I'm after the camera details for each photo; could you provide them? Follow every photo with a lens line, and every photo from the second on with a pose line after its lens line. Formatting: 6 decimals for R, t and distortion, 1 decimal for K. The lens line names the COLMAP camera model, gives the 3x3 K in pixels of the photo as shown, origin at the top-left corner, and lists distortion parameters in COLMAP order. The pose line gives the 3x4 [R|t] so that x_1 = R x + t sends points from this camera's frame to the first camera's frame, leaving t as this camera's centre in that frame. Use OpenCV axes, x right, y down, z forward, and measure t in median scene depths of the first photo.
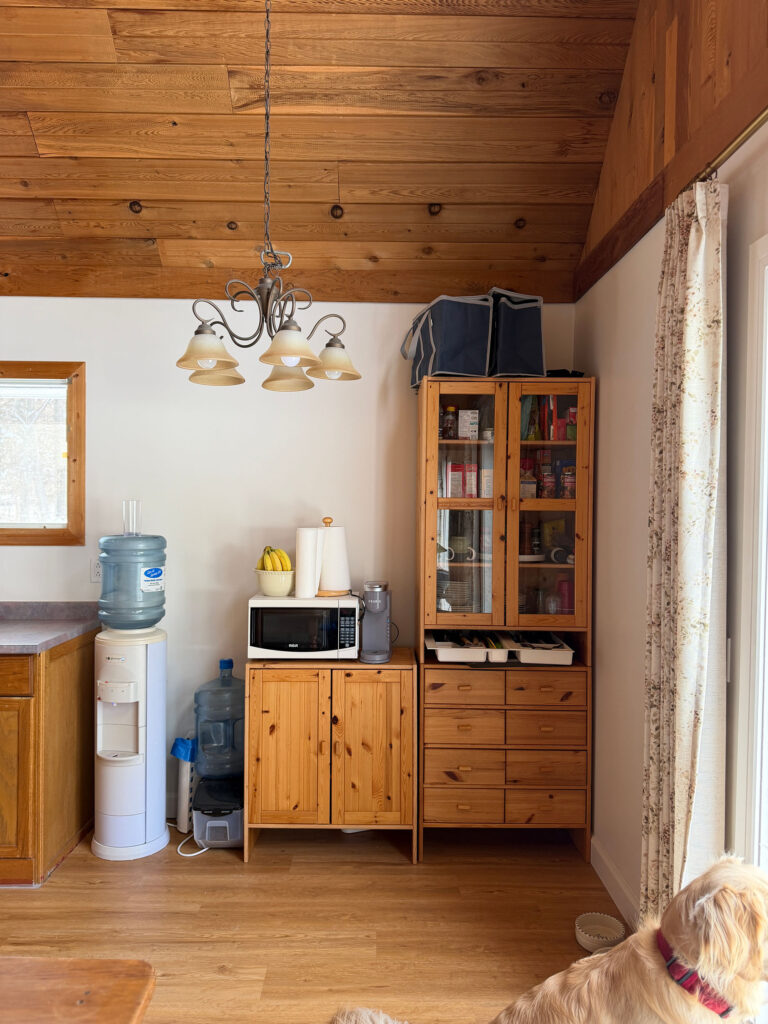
lens RADIAL K [[731.8, 0, 383.6], [0, 731.8, 512.8], [0, 0, 1]] dist [0.040956, -0.044980]
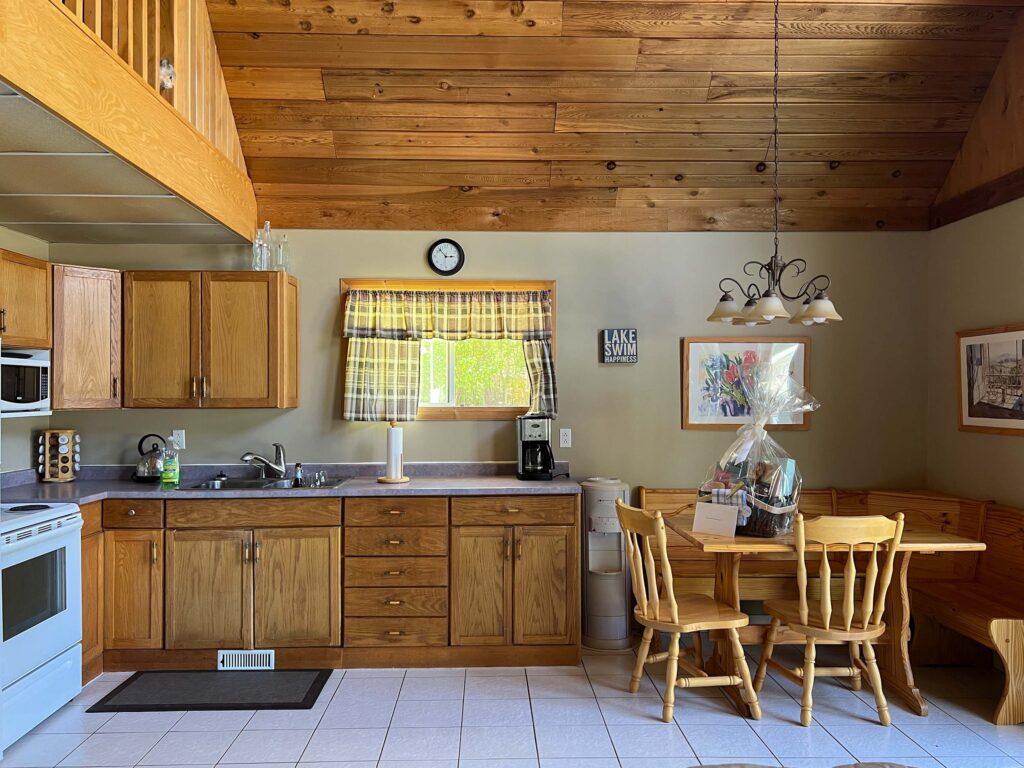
lens RADIAL K [[788.4, 0, 498.8], [0, 788.4, 393.2], [0, 0, 1]] dist [0.057902, -0.056254]
pose [[0.999862, -0.007021, 0.015049, -0.596102], [0.007282, 0.999823, -0.017348, 0.023166], [-0.014925, 0.017455, 0.999736, -0.452957]]
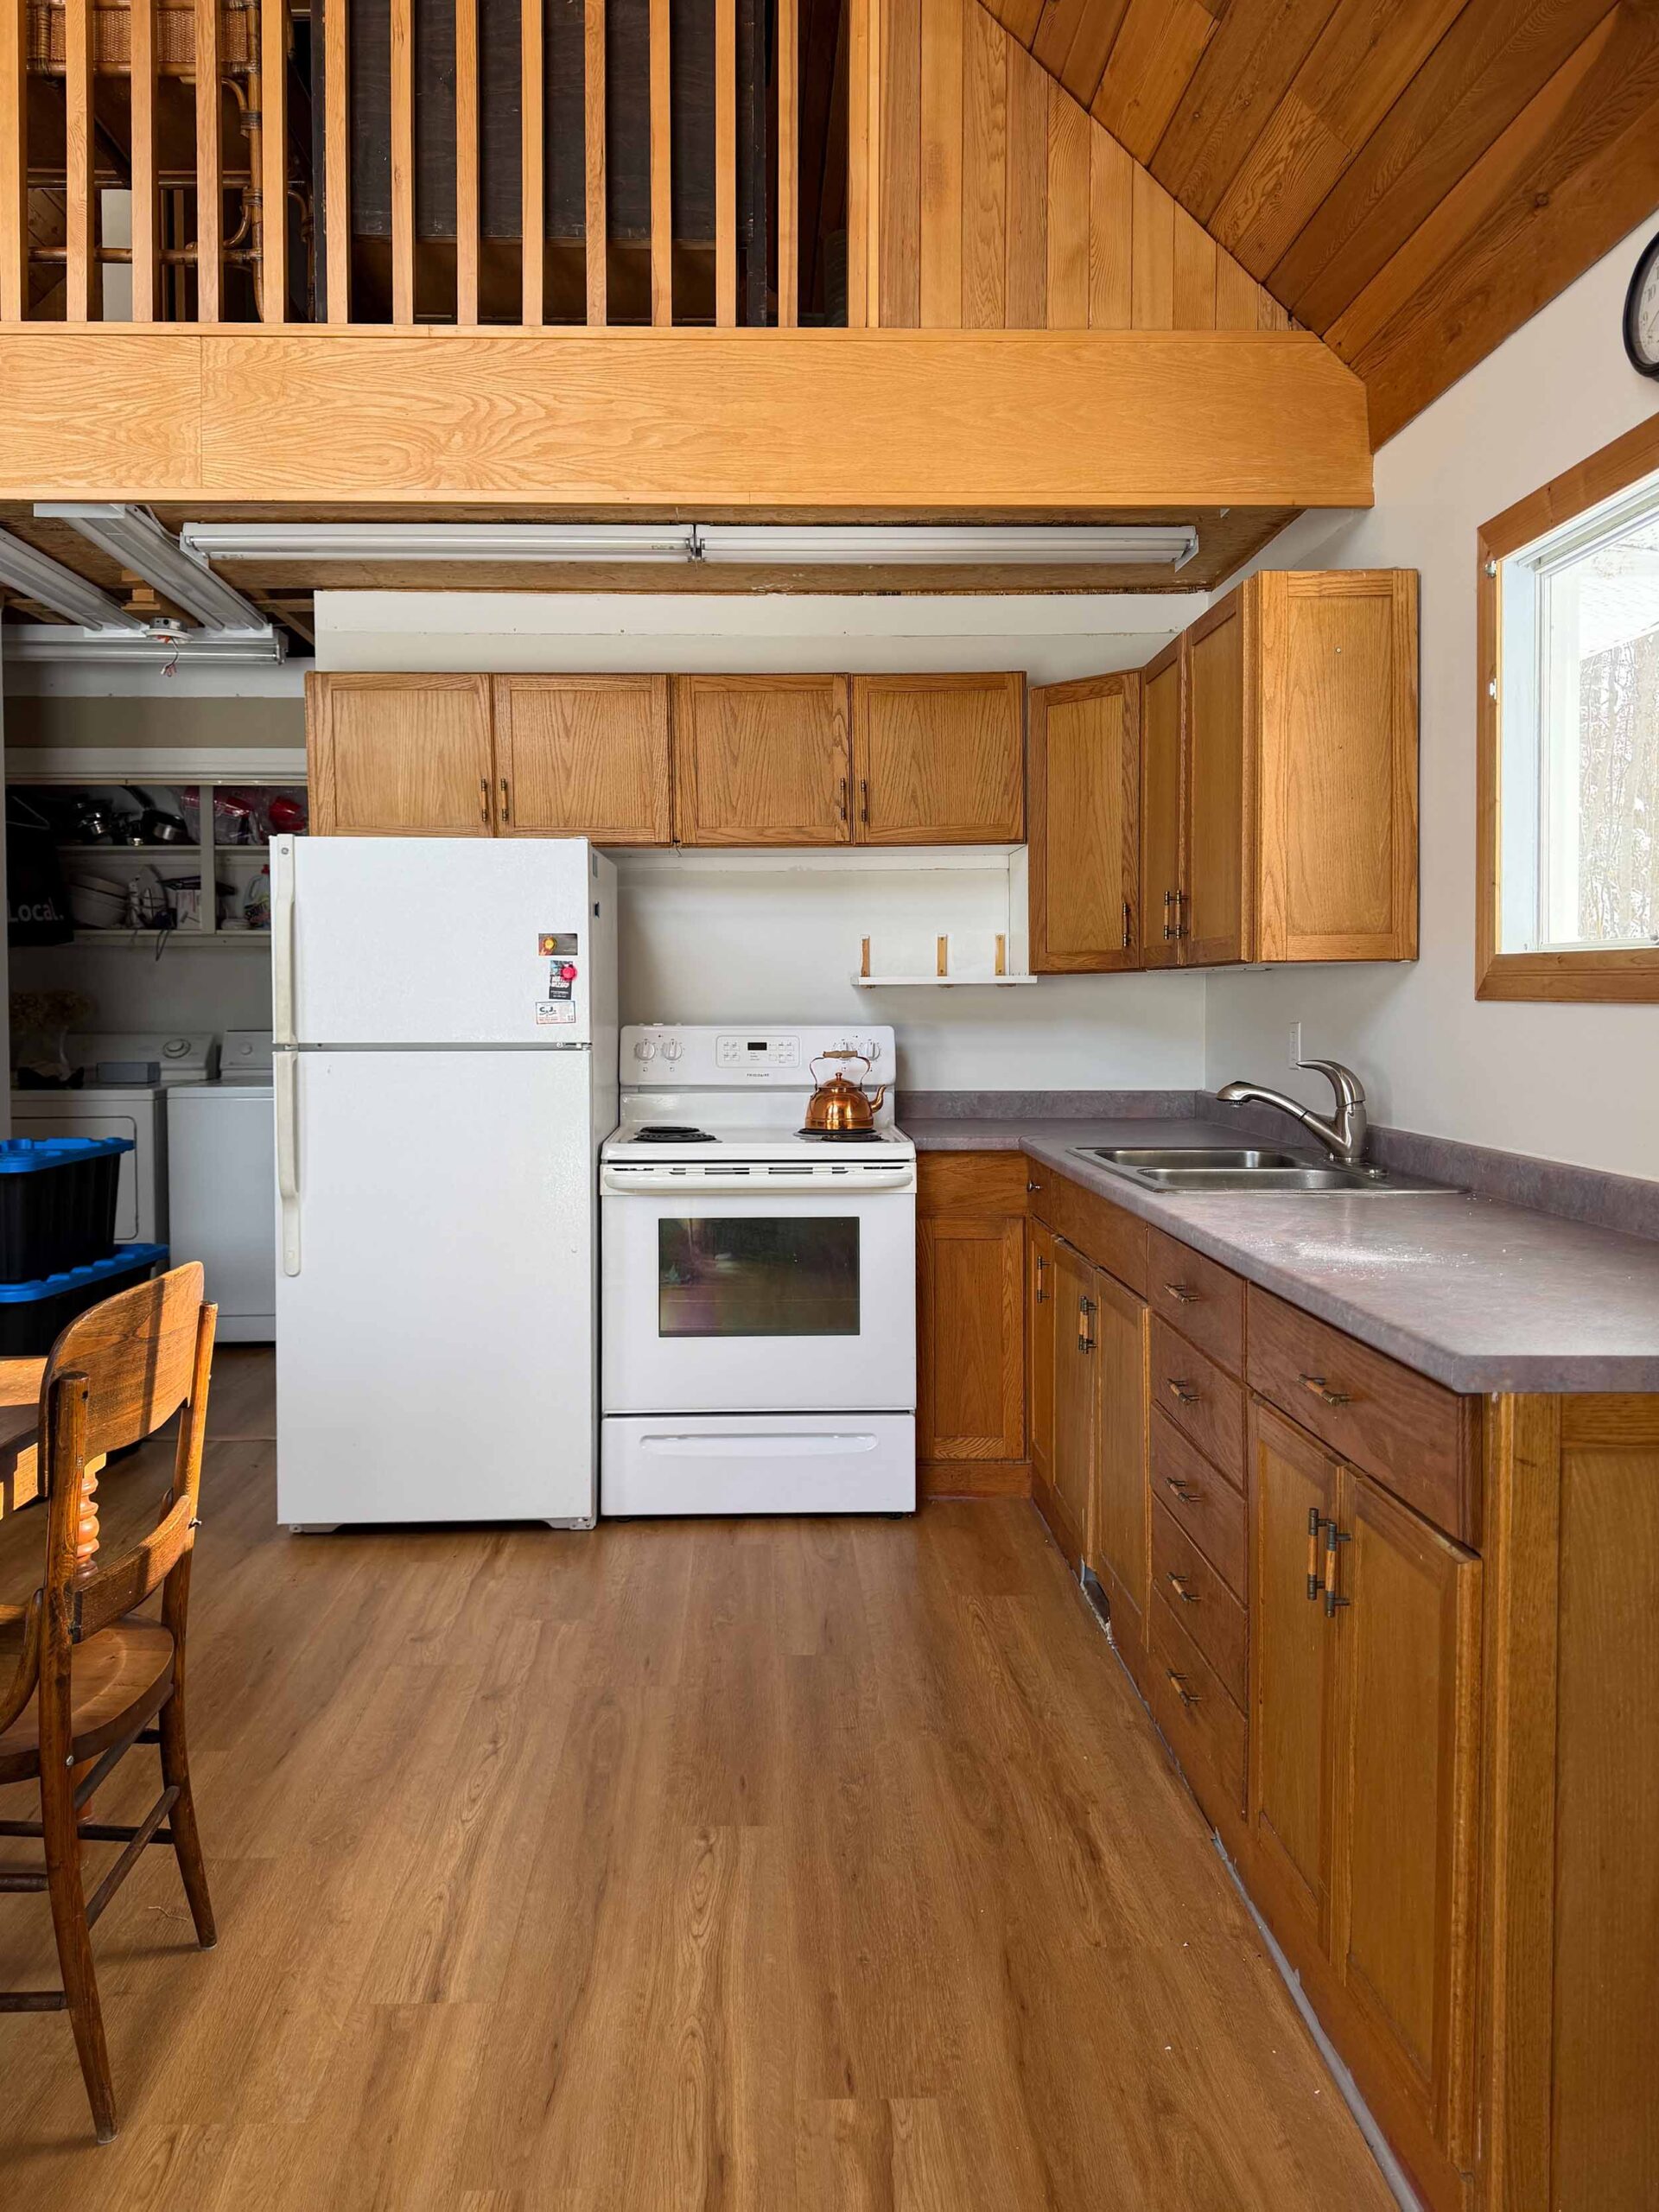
lens RADIAL K [[1580.9, 0, 789.5], [0, 1580.9, 1045.0], [0, 0, 1]] dist [0.040956, -0.044980]
pose [[0.013746, 0.024258, -0.999611, 0.067517], [-0.008473, 0.999673, 0.024143, 0.054642], [0.999870, 0.008138, 0.013948, 0.699739]]
